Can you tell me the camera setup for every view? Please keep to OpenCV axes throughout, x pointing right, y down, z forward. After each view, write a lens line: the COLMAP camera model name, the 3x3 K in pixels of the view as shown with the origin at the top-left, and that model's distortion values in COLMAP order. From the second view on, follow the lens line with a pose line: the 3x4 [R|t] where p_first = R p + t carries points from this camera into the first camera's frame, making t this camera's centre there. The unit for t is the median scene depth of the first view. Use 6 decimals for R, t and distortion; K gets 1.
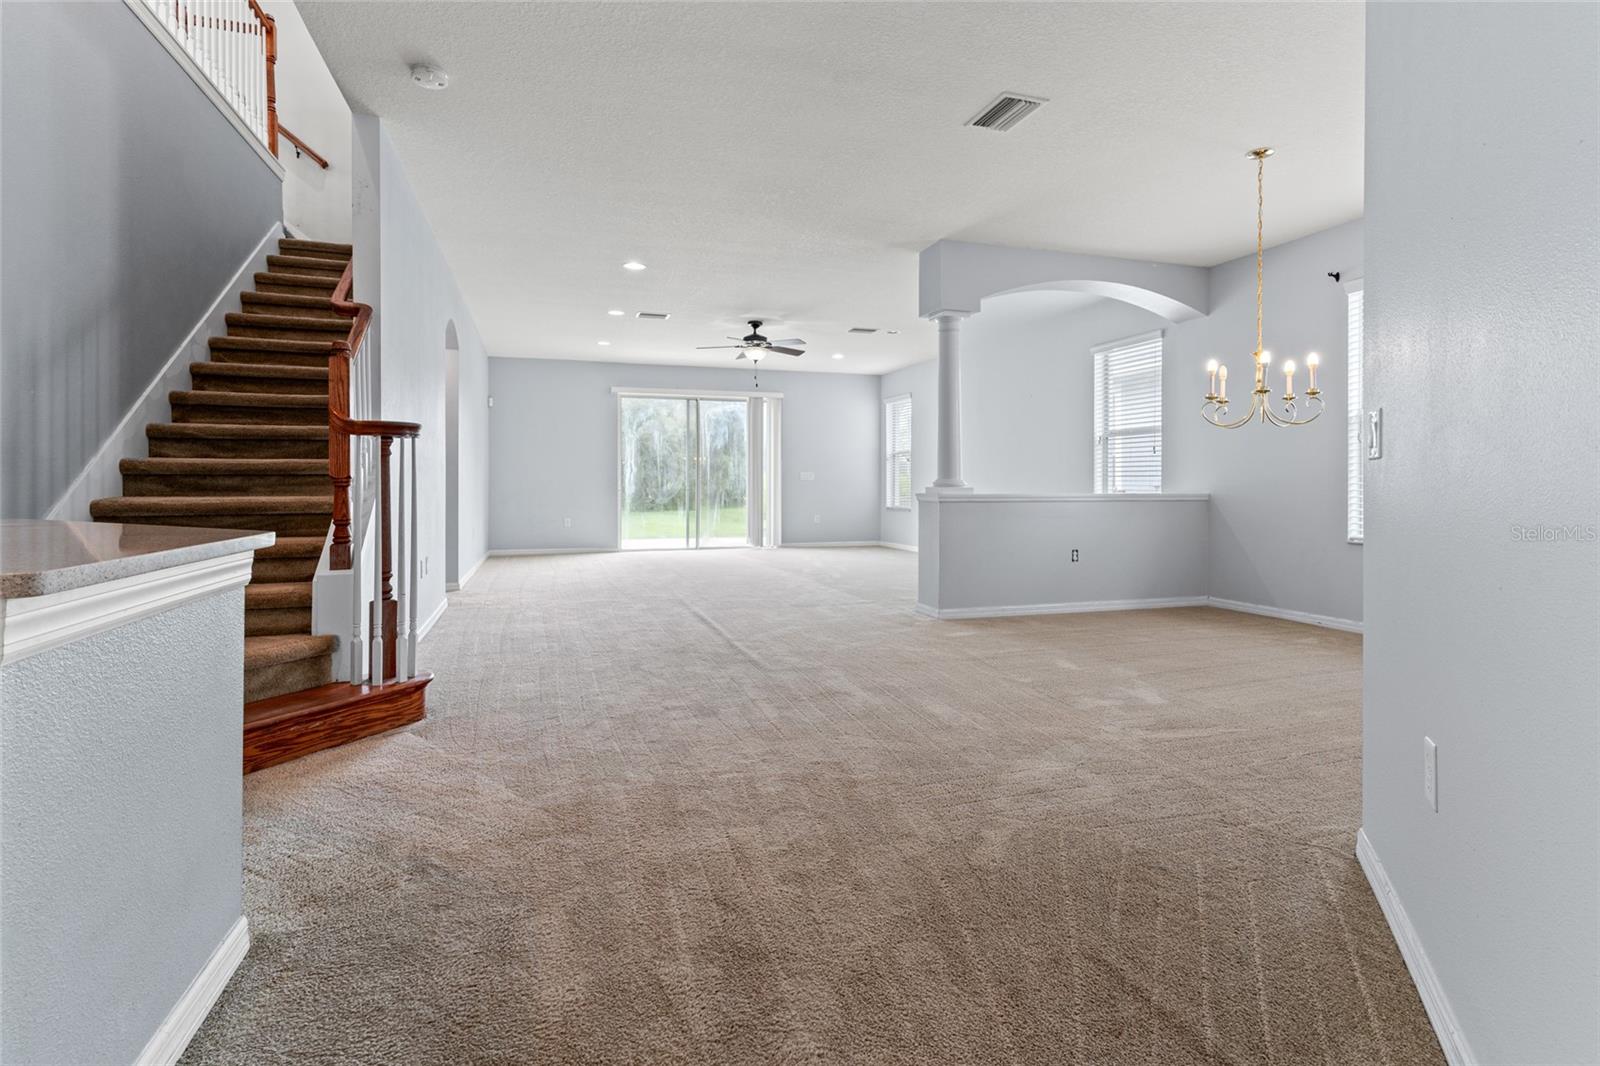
lens RADIAL K [[776.0, 0, 800.7], [0, 776.0, 484.7], [0, 0, 1]] dist [0.009619, -0.000139]
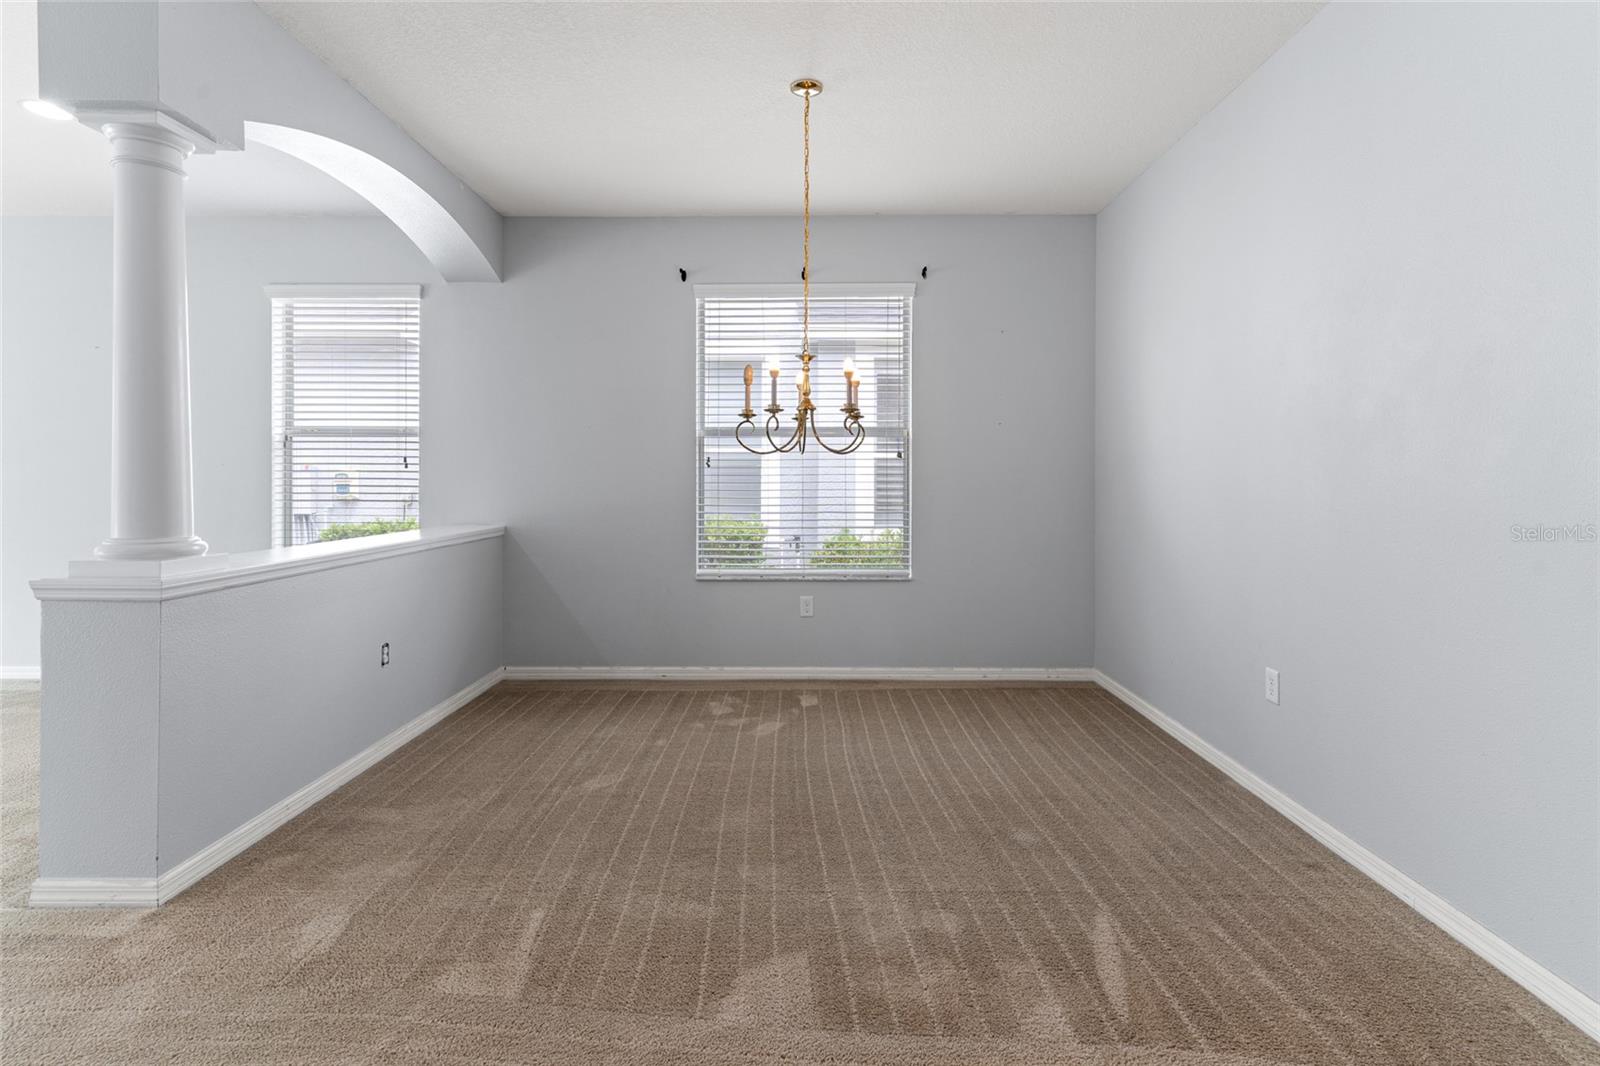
lens RADIAL K [[776.0, 0, 800.7], [0, 776.0, 484.7], [0, 0, 1]] dist [0.009619, -0.000139]
pose [[0.318092, -0.007268, 0.948032, -0.065322], [-0.000984, 0.999968, 0.007996, -0.028191], [-0.948059, -0.003476, 0.318075, 0.418529]]
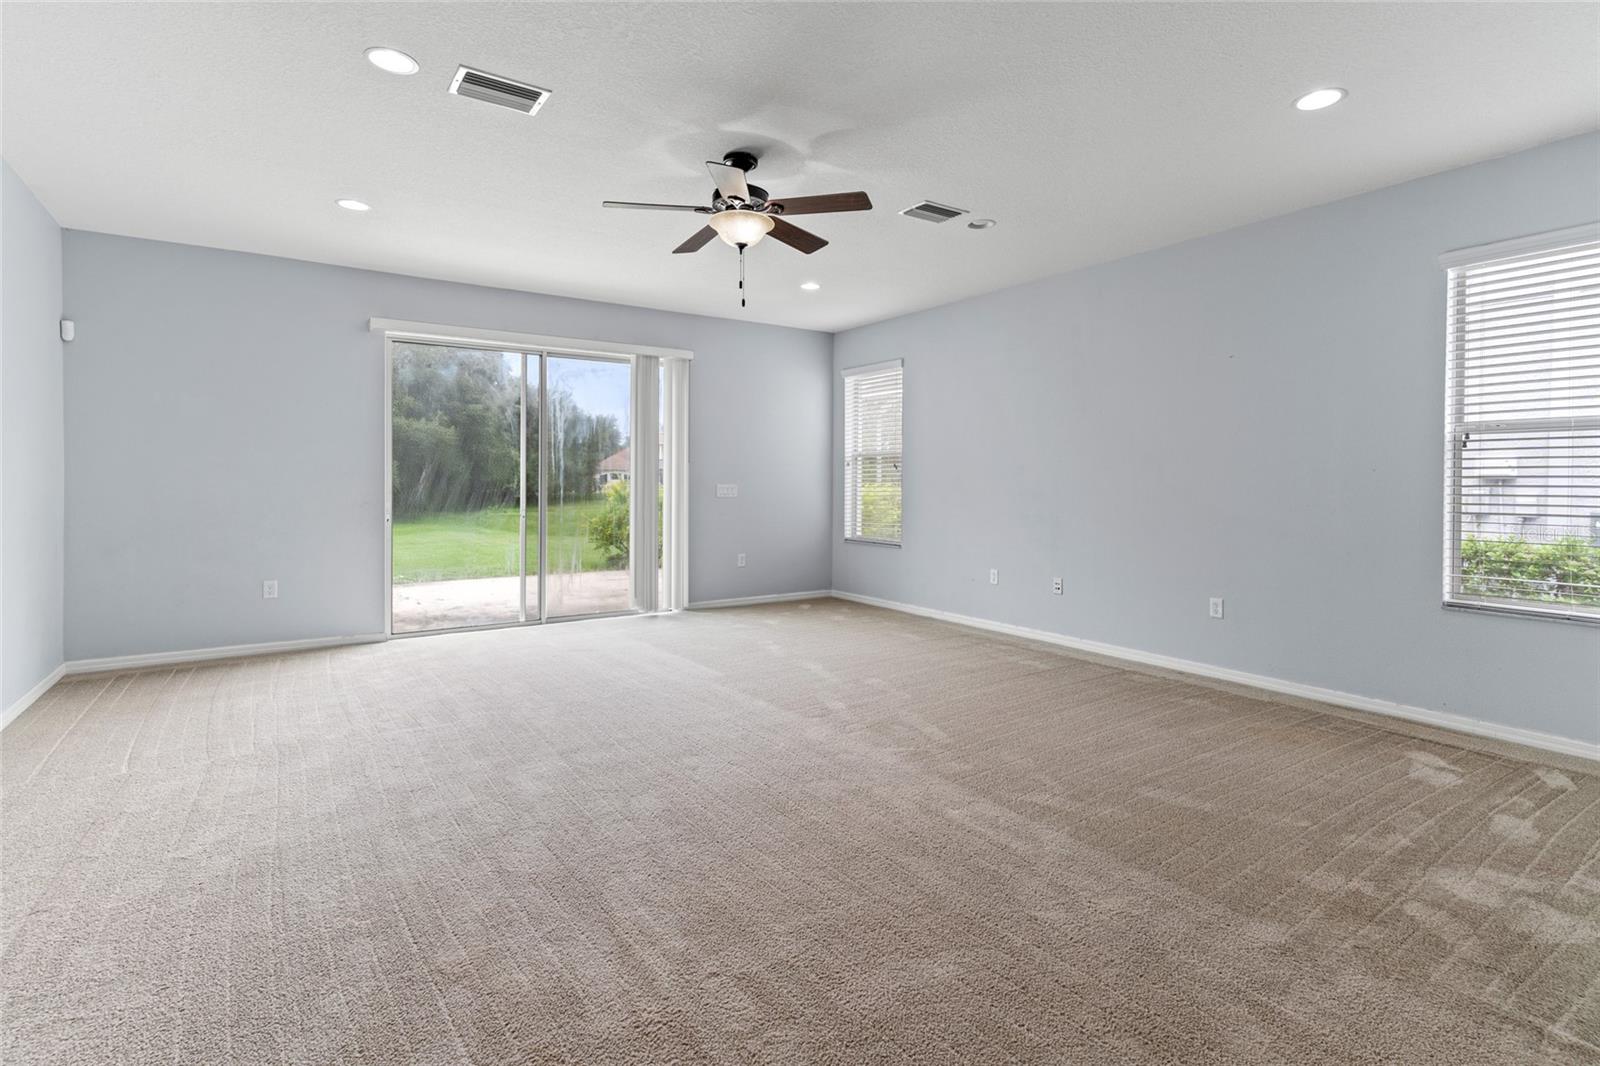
lens RADIAL K [[776.0, 0, 800.7], [0, 776.0, 484.7], [0, 0, 1]] dist [0.009619, -0.000139]
pose [[0.962841, 0.000983, 0.270069, -0.159110], [-0.002706, 0.999978, 0.006009, -0.030453], [-0.270057, -0.006517, 0.962822, 0.625501]]
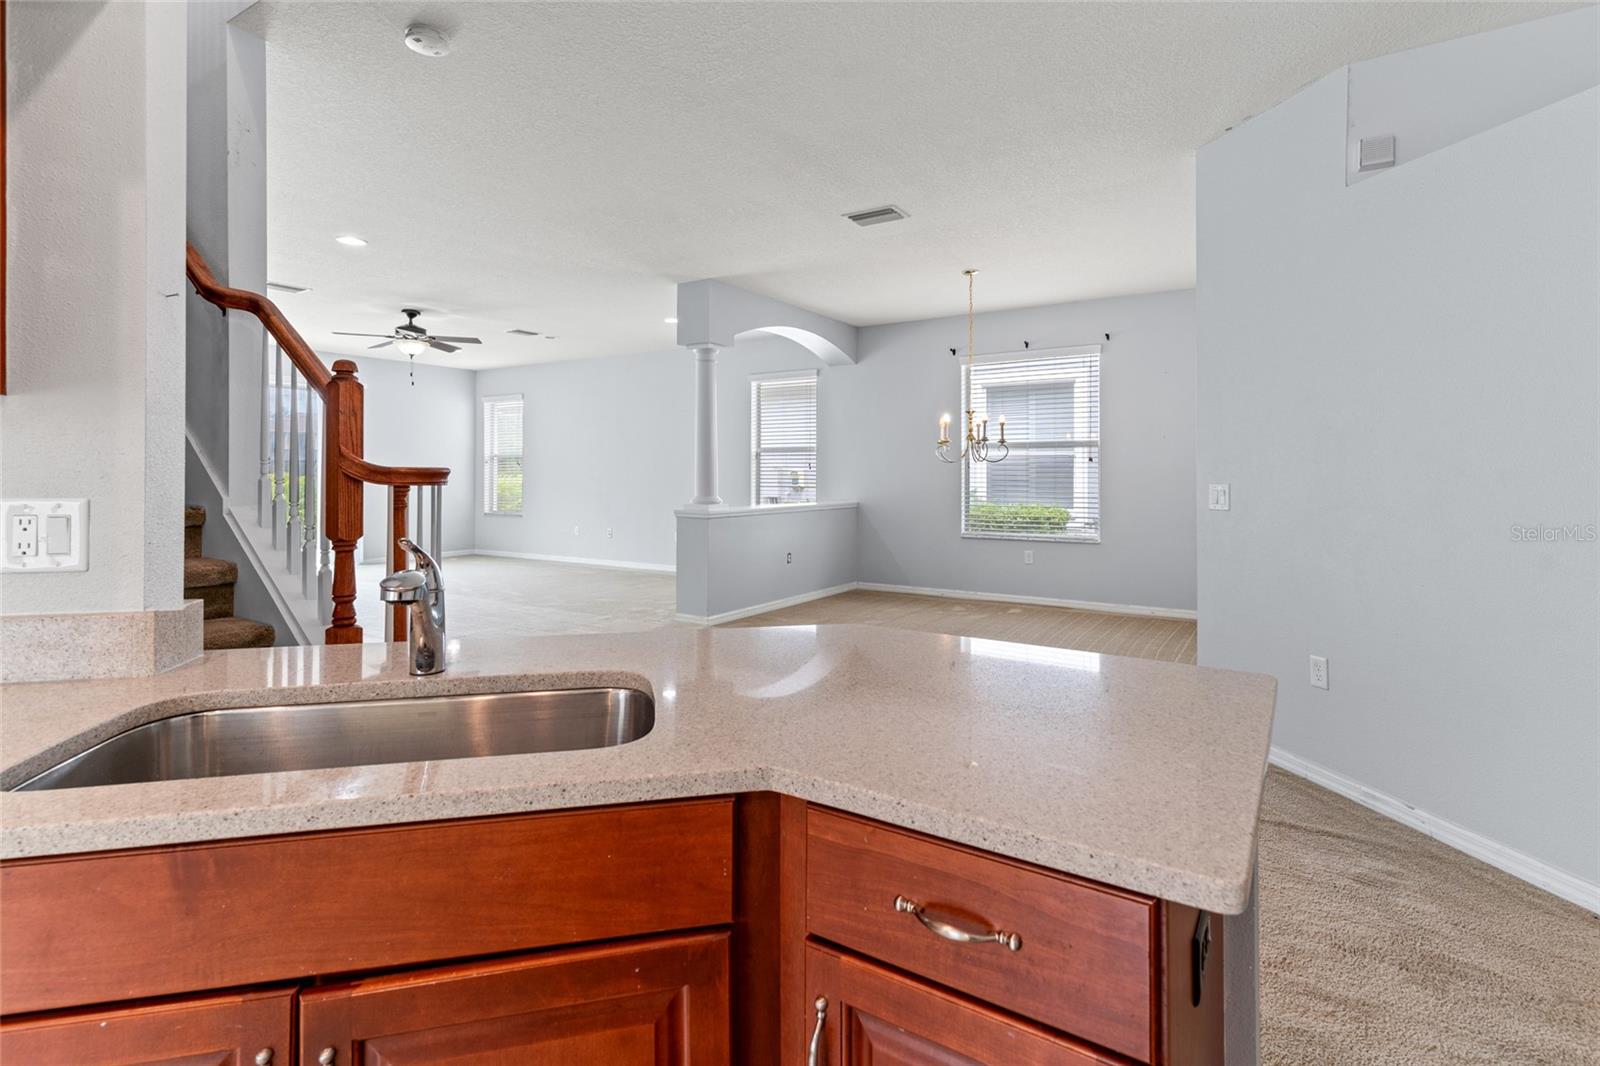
lens RADIAL K [[776.0, 0, 800.7], [0, 776.0, 484.7], [0, 0, 1]] dist [0.009619, -0.000139]
pose [[0.774030, -0.009214, 0.633081, -0.302364], [-0.000230, 0.999890, 0.014834, -0.030457], [-0.633148, -0.011628, 0.773943, 0.051107]]
